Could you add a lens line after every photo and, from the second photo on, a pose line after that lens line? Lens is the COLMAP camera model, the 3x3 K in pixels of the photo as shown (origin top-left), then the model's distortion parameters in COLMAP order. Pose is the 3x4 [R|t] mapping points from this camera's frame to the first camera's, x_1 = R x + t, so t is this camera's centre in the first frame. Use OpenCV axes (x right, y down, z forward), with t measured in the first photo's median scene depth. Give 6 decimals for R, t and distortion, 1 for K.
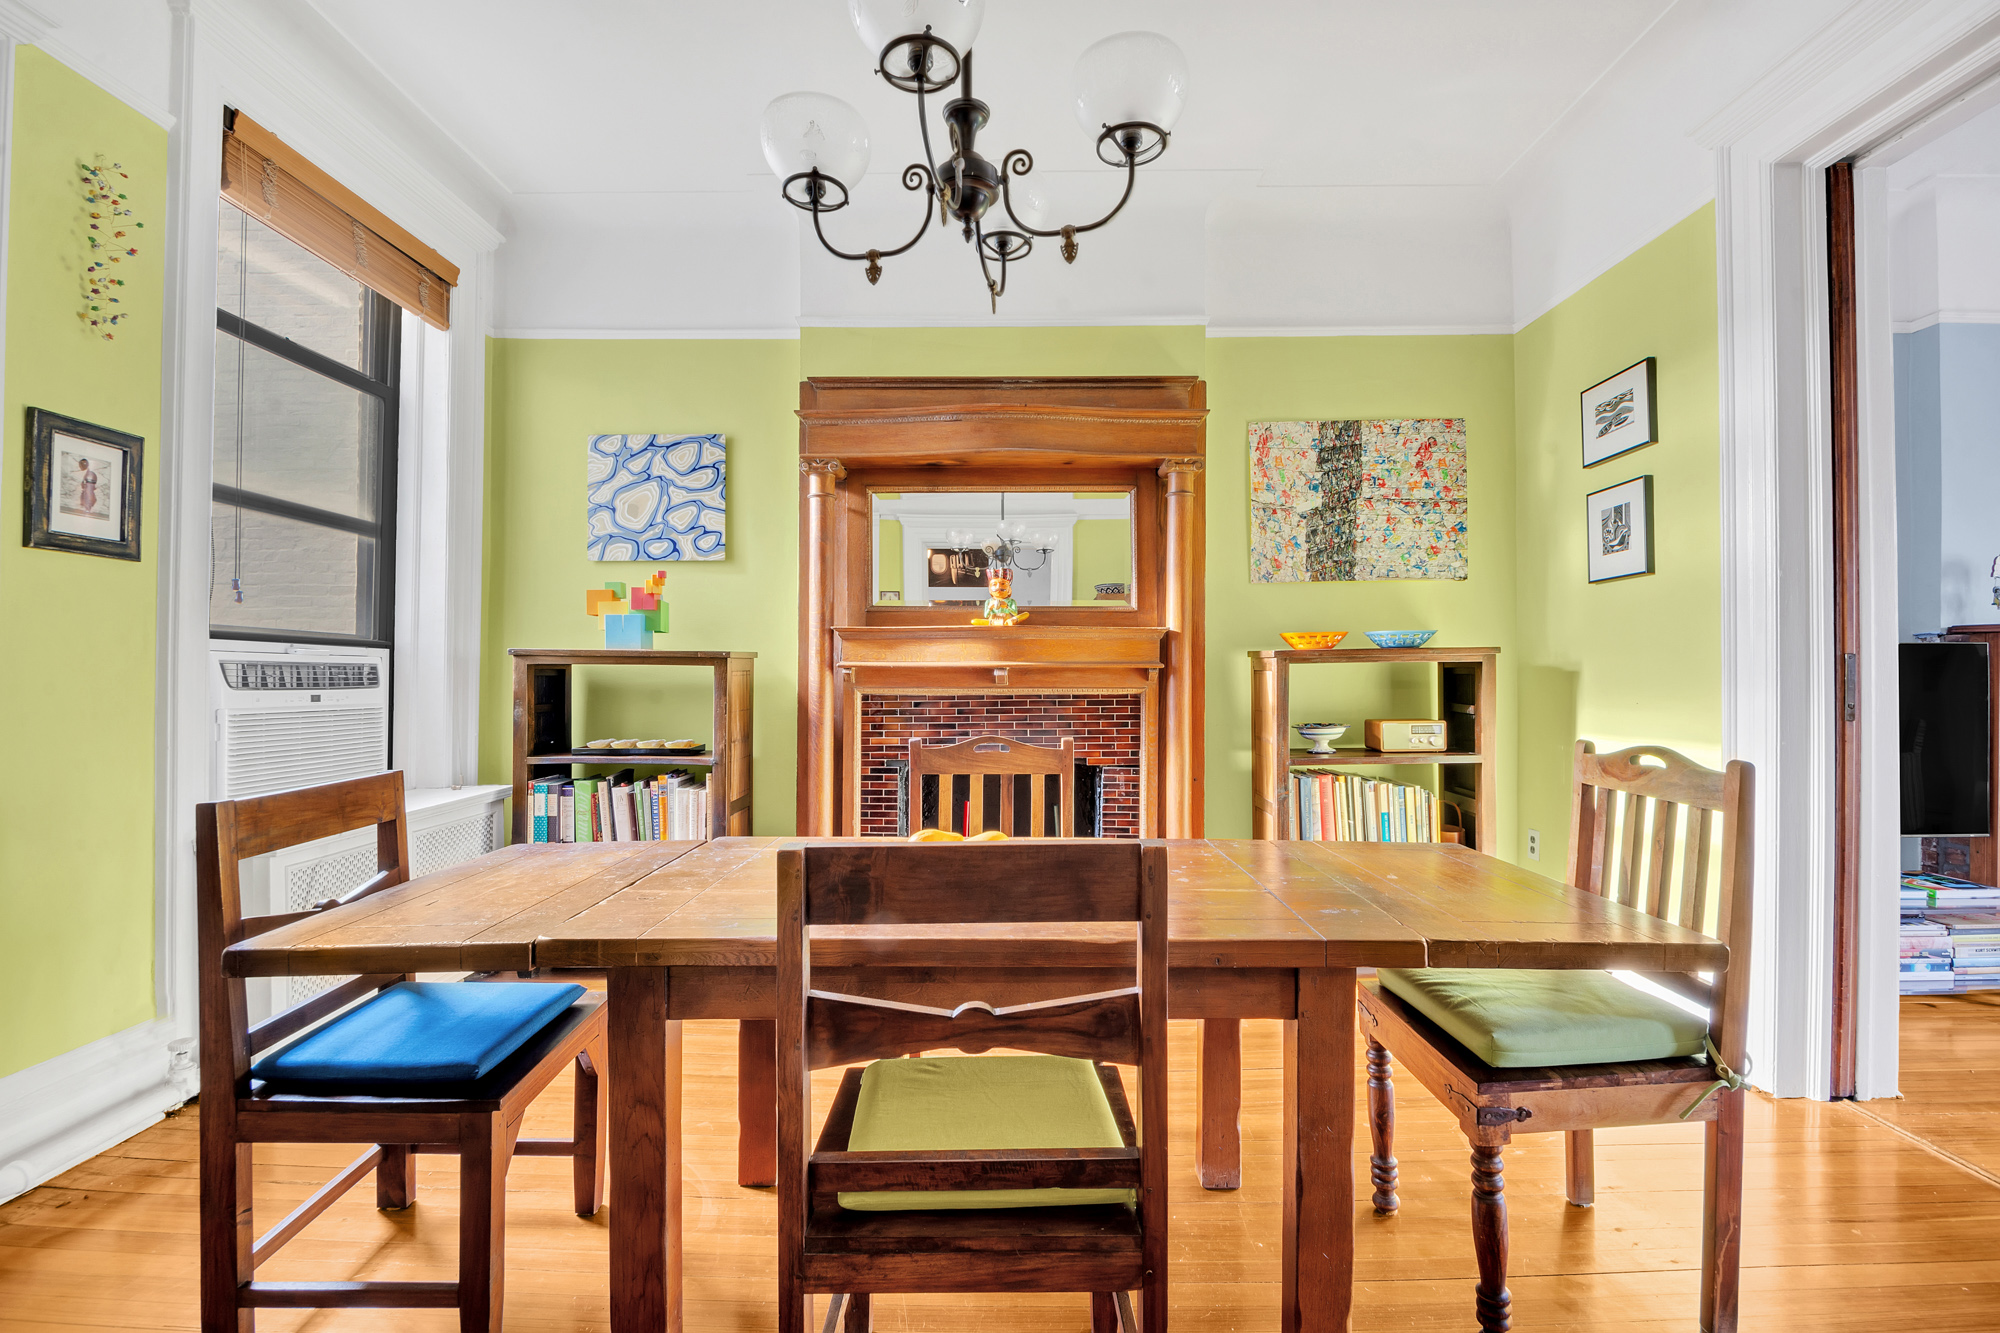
lens RADIAL K [[879.8, 0, 1006.6], [0, 879.8, 668.9], [0, 0, 1]] dist [0.012042, -0.014119]
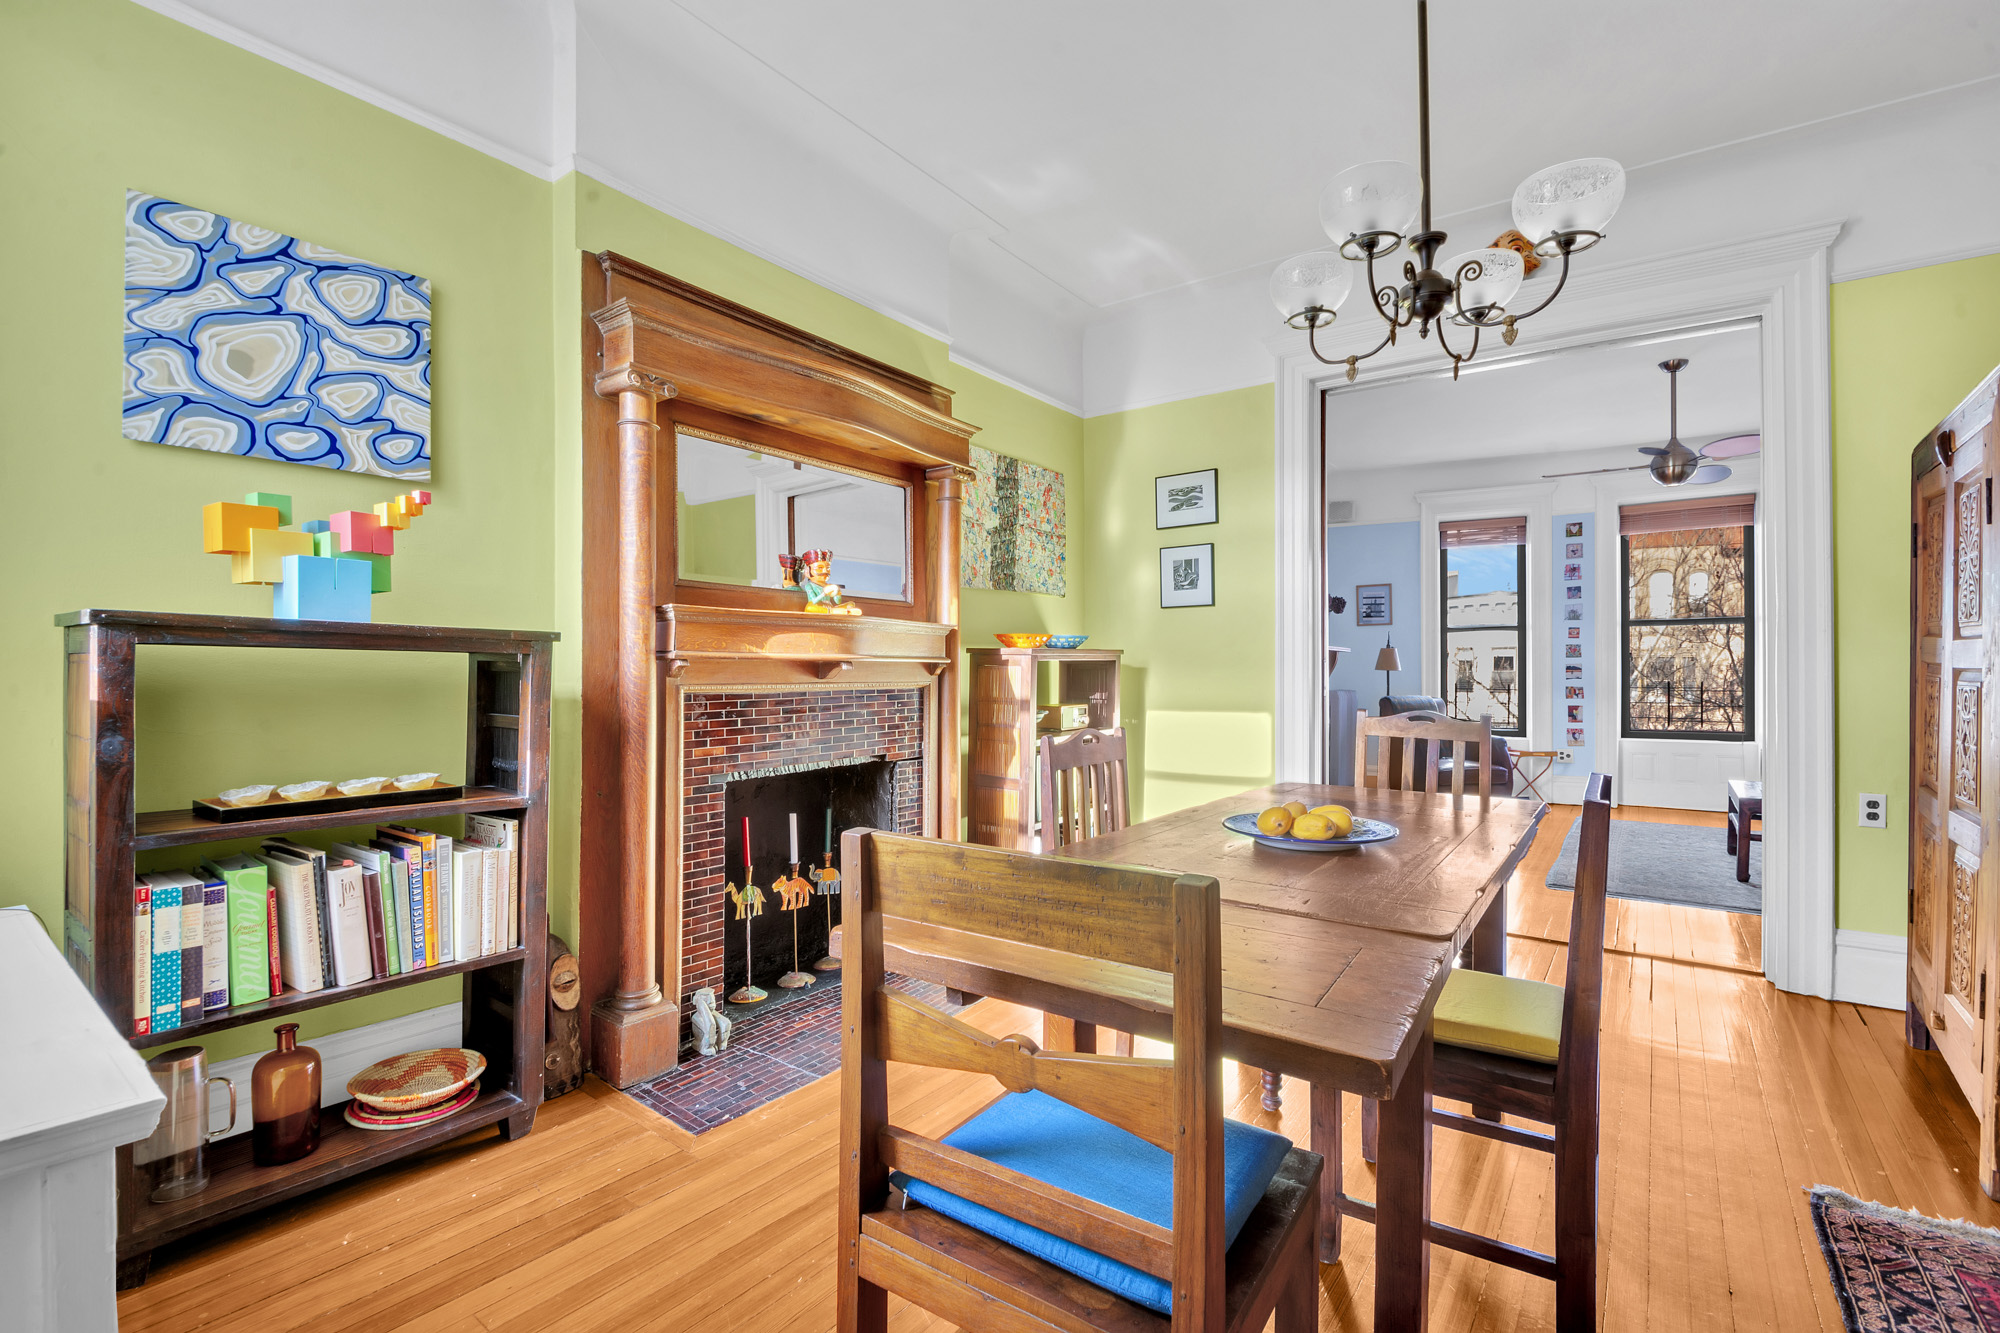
lens RADIAL K [[879.8, 0, 1015.3], [0, 879.8, 668.8], [0, 0, 1]] dist [0.012042, -0.014119]
pose [[0.577408, 0.002989, 0.816451, -0.592732], [-0.011442, 0.999925, 0.004431, 0.000714], [-0.816376, -0.011900, 0.577398, 0.300489]]
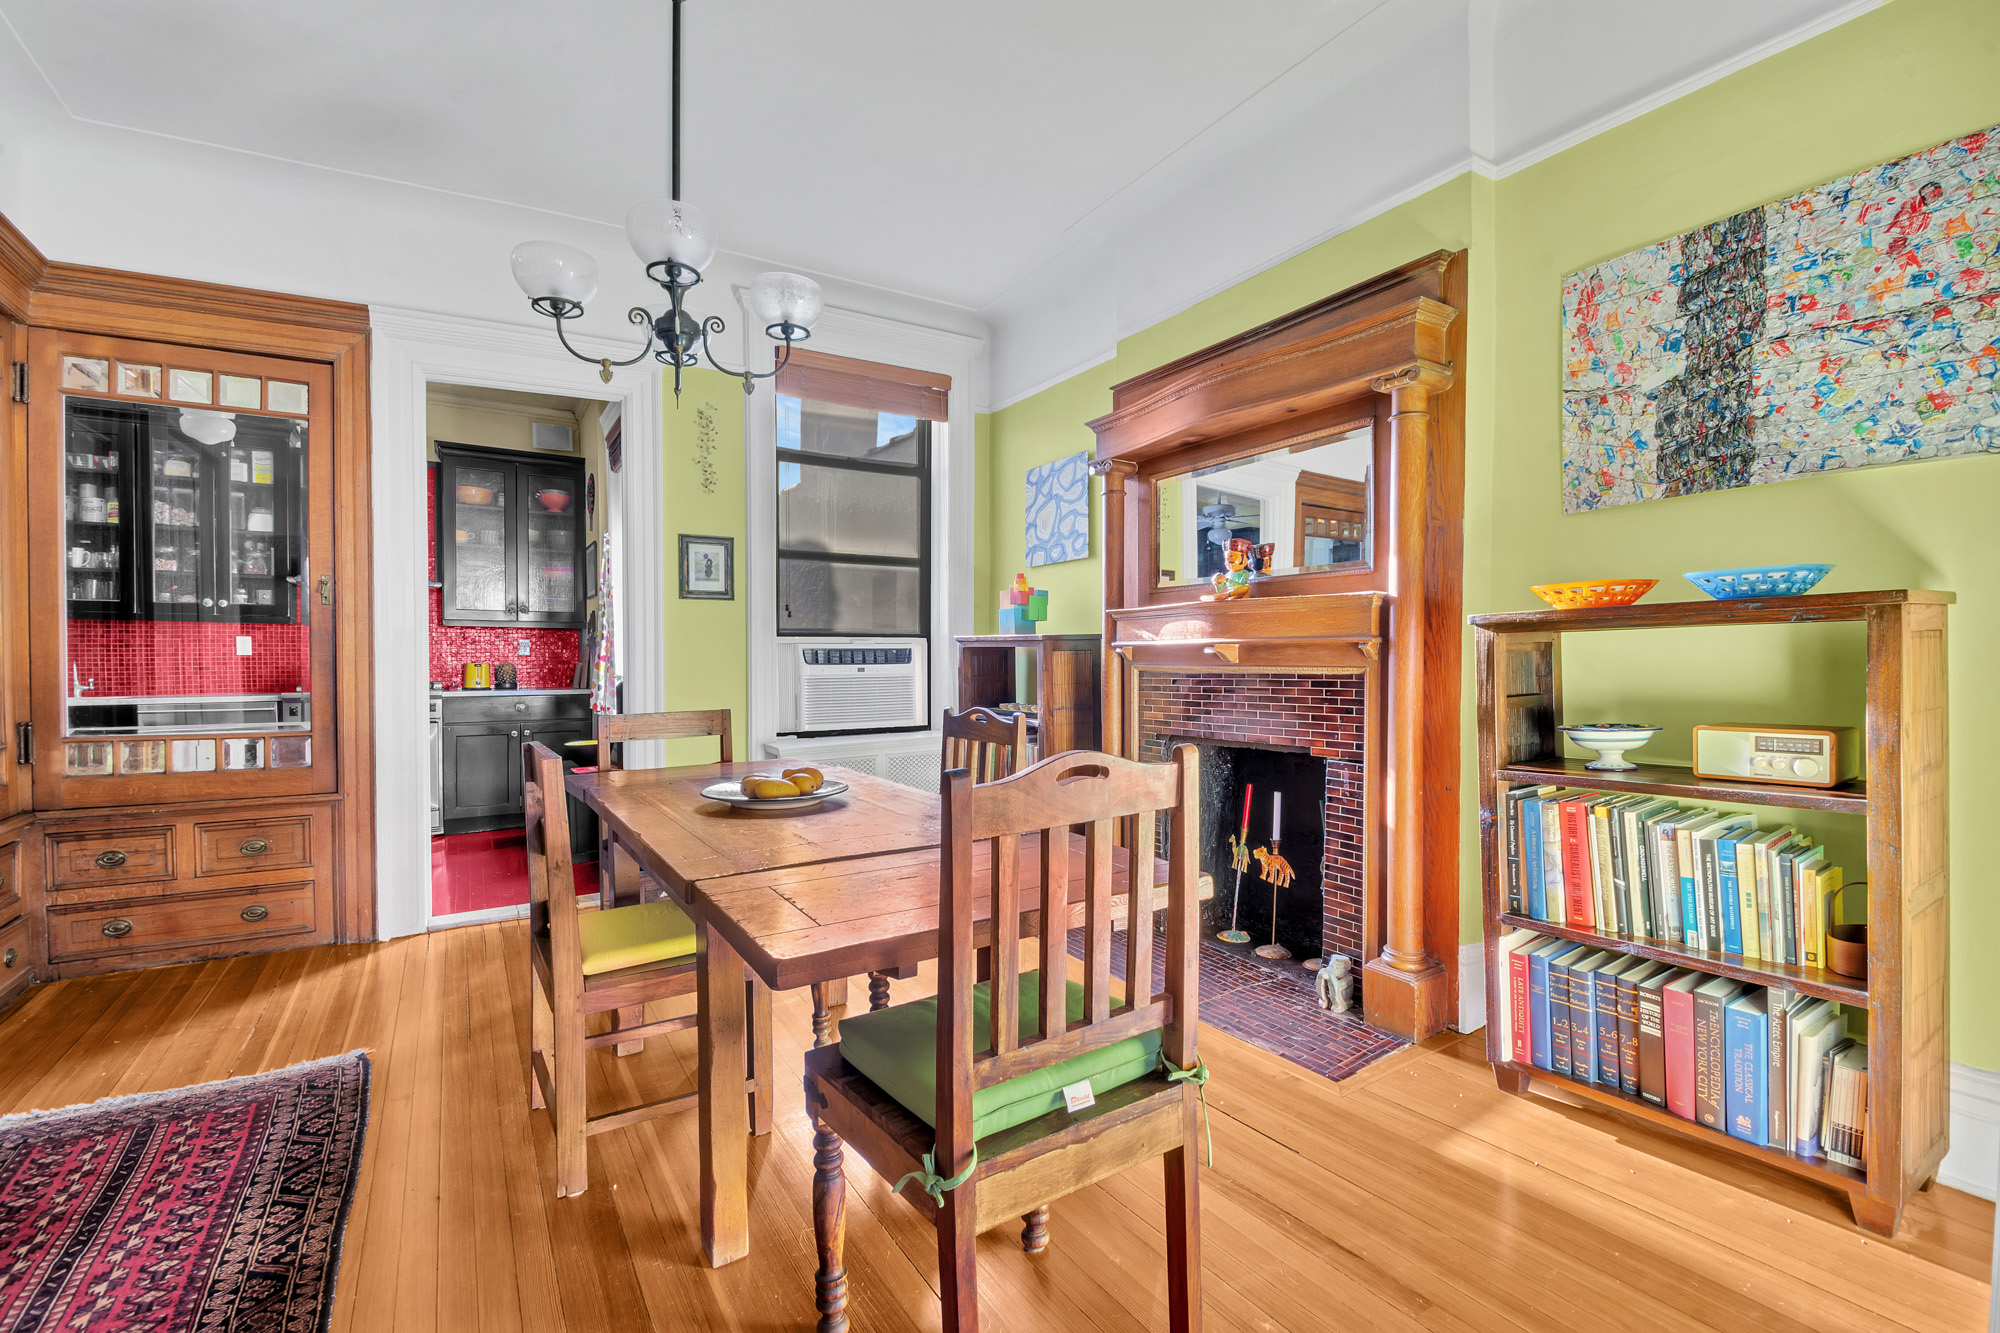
lens RADIAL K [[879.8, 0, 1008.0], [0, 879.8, 671.1], [0, 0, 1]] dist [0.012042, -0.014119]
pose [[0.538542, 0.010245, -0.842537, 0.624945], [0.015550, 0.999635, 0.022095, 0.002287], [0.842455, -0.025001, 0.538186, 0.267683]]
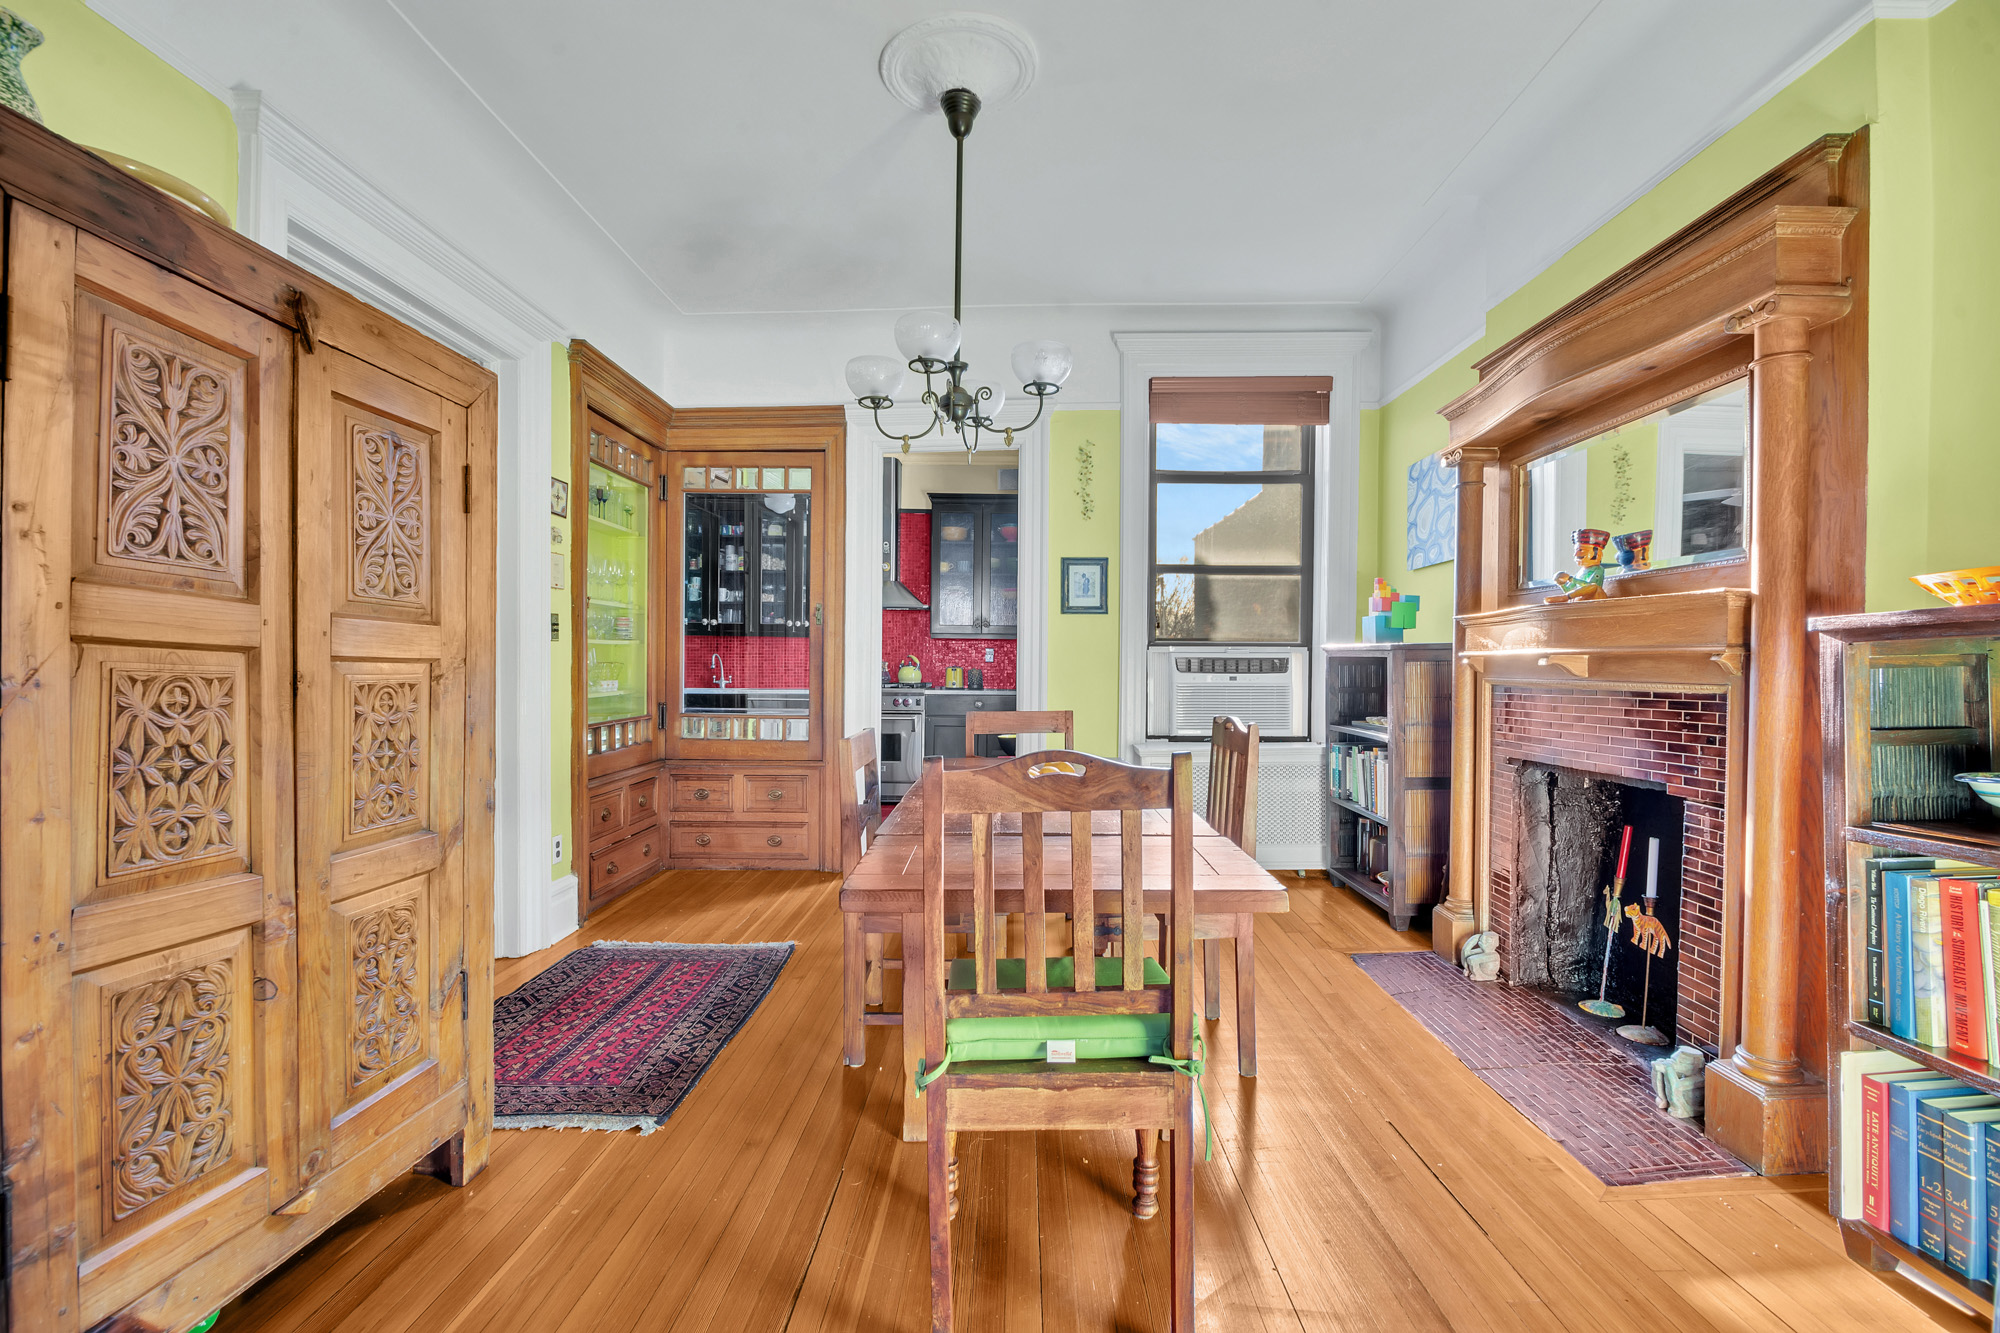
lens RADIAL K [[879.8, 0, 1006.8], [0, 879.8, 667.7], [0, 0, 1]] dist [0.012042, -0.014119]
pose [[-0.004260, 0.002995, -0.999986, 0.748237], [0.008363, 0.999961, 0.002960, 0.002999], [0.999956, -0.008350, -0.004285, 0.454785]]
